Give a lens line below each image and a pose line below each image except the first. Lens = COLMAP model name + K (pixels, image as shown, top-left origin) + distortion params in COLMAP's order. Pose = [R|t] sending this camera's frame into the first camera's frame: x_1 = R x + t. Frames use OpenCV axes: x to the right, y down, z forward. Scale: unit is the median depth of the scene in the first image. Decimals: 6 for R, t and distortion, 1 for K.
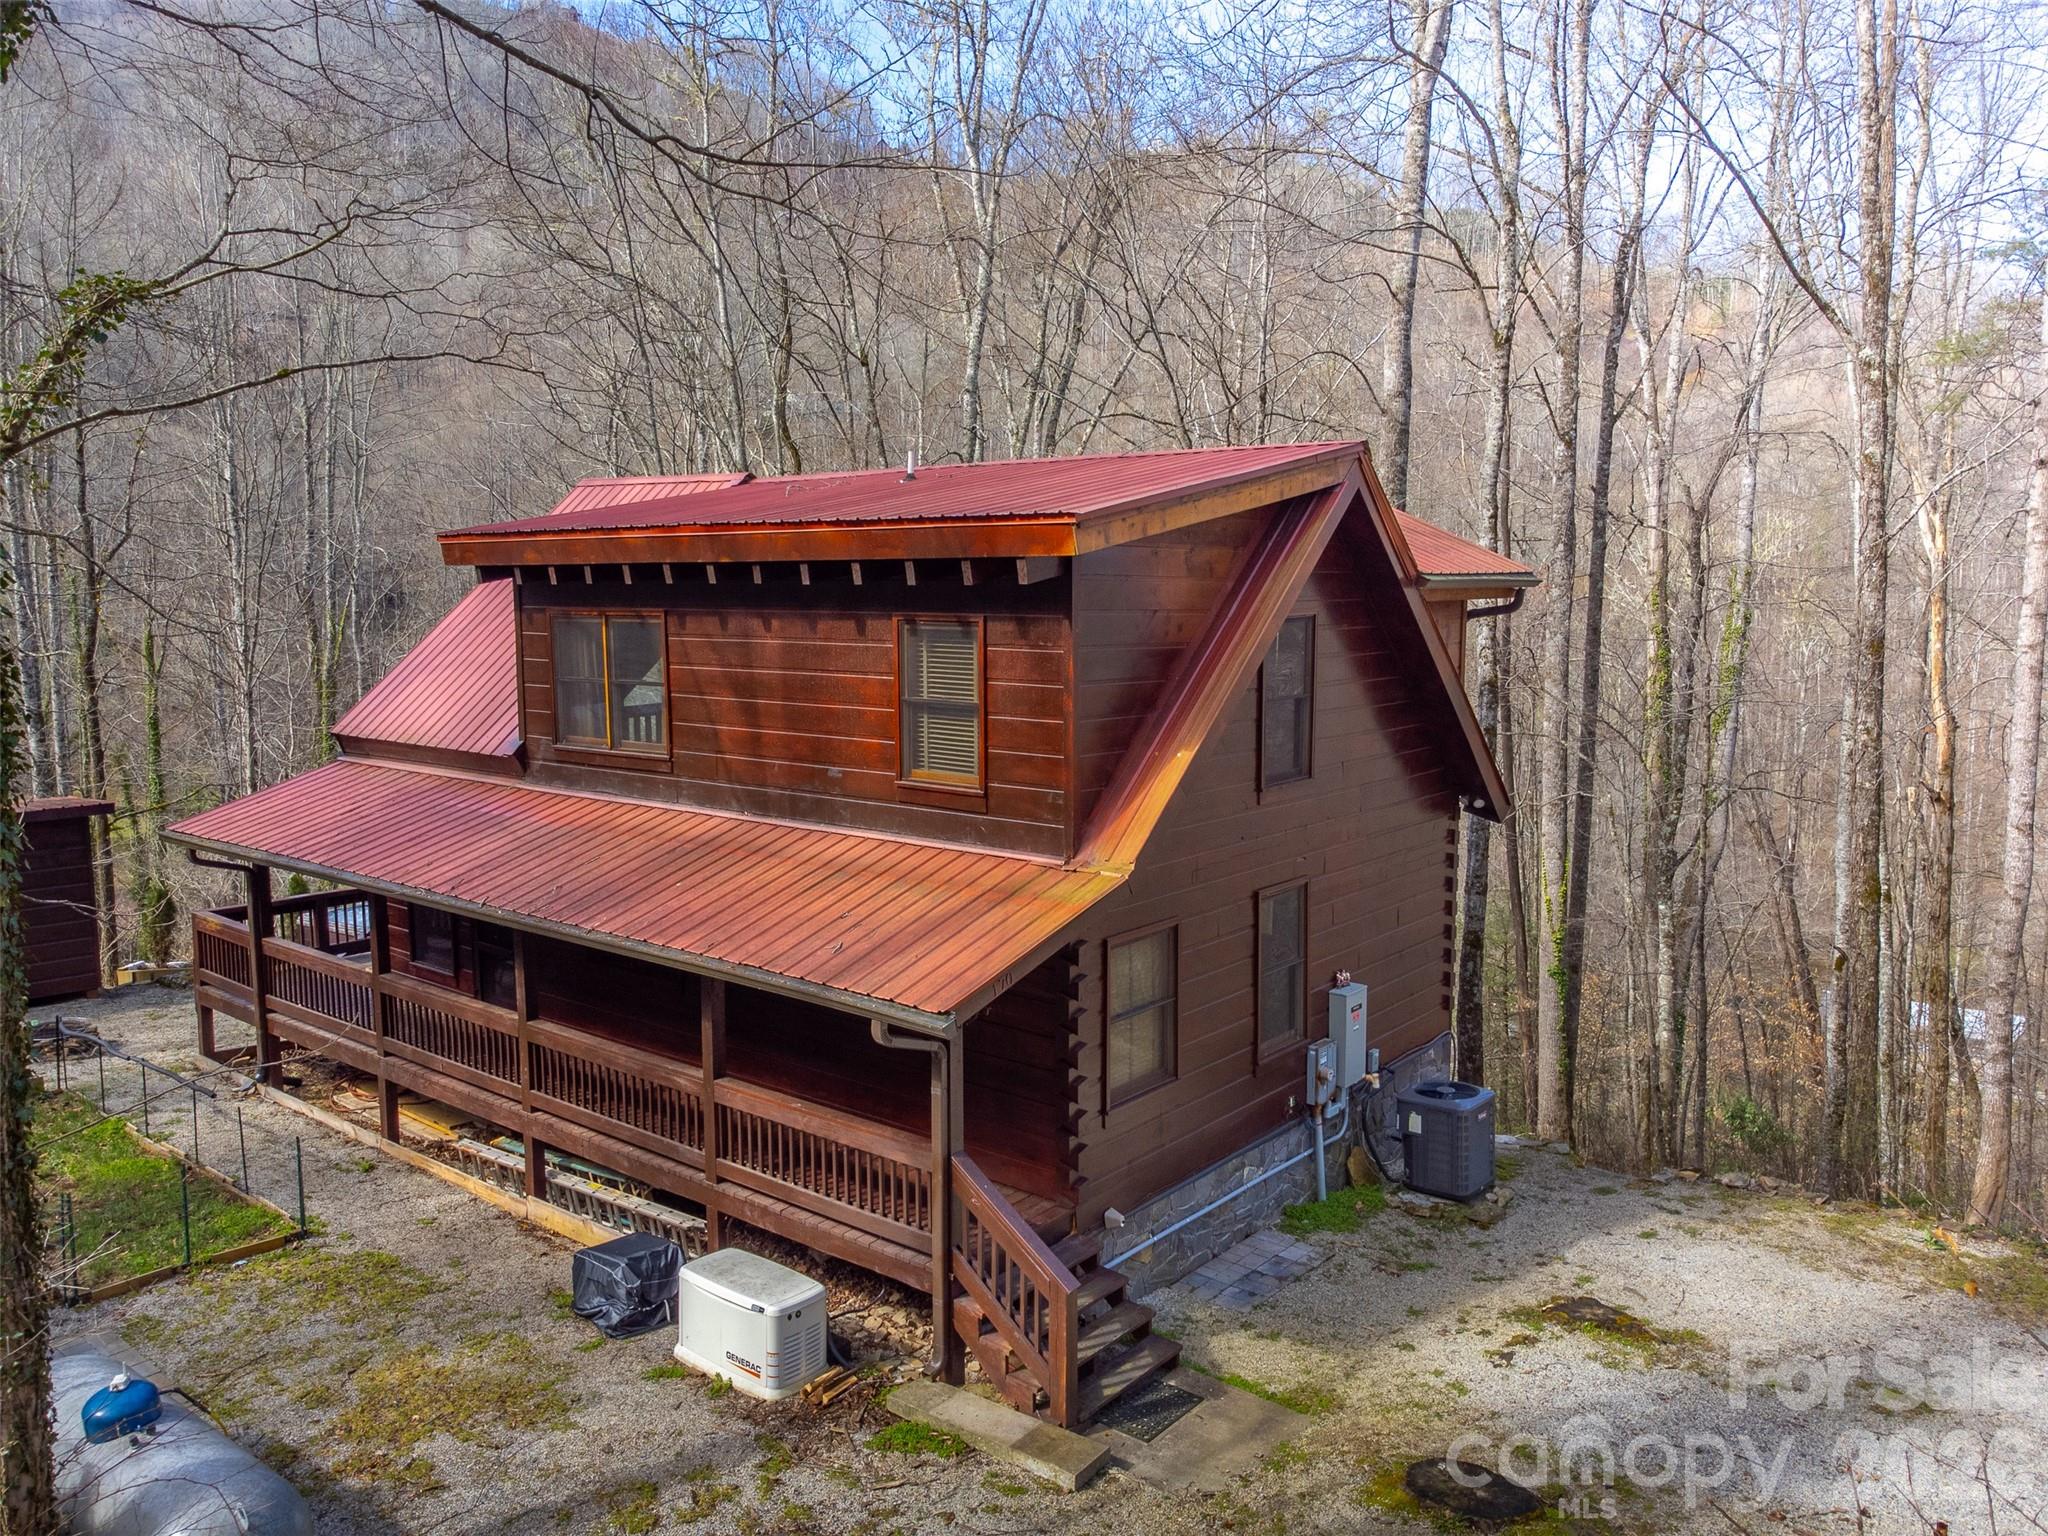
lens RADIAL K [[1532.5, 0, 1024.0], [0, 1532.5, 768.0], [0, 0, 1]] dist [-0.010103, 0.042136]
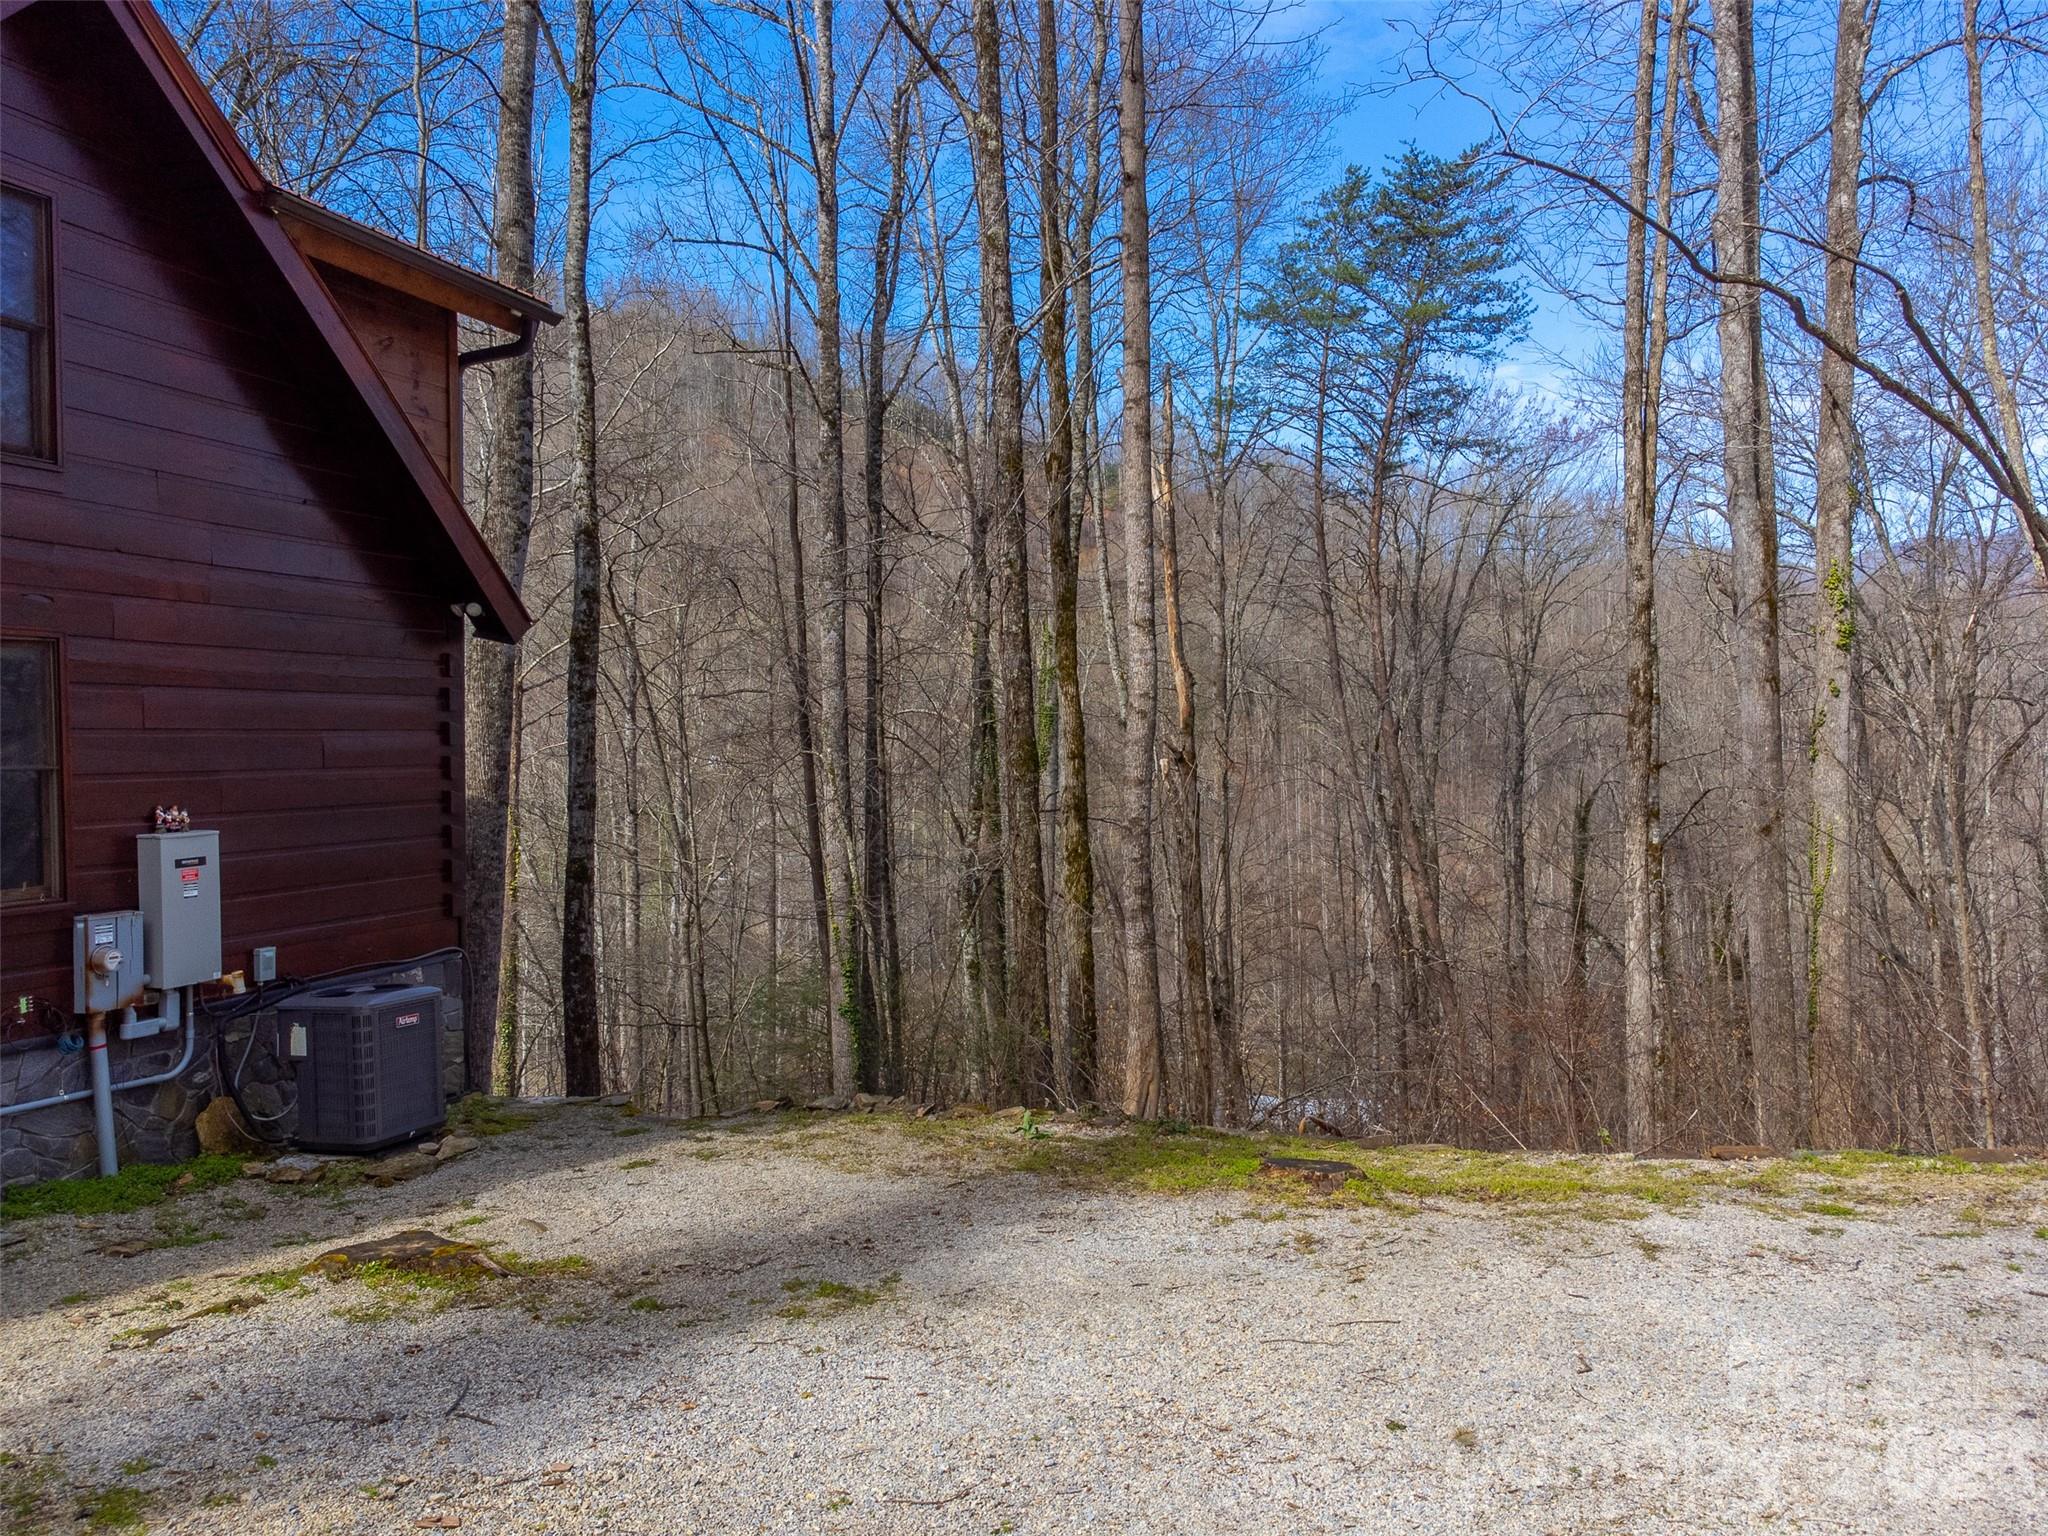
lens RADIAL K [[1545.6, 0, 1024.2], [0, 1545.6, 749.3], [0, 0, 1]] dist [0.031182, -0.012499]
pose [[0.936246, -0.010000, 0.351203, 0.266471], [0.049459, 0.993392, -0.103563, 0.164614], [-0.347847, 0.114331, 0.930554, 0.235089]]
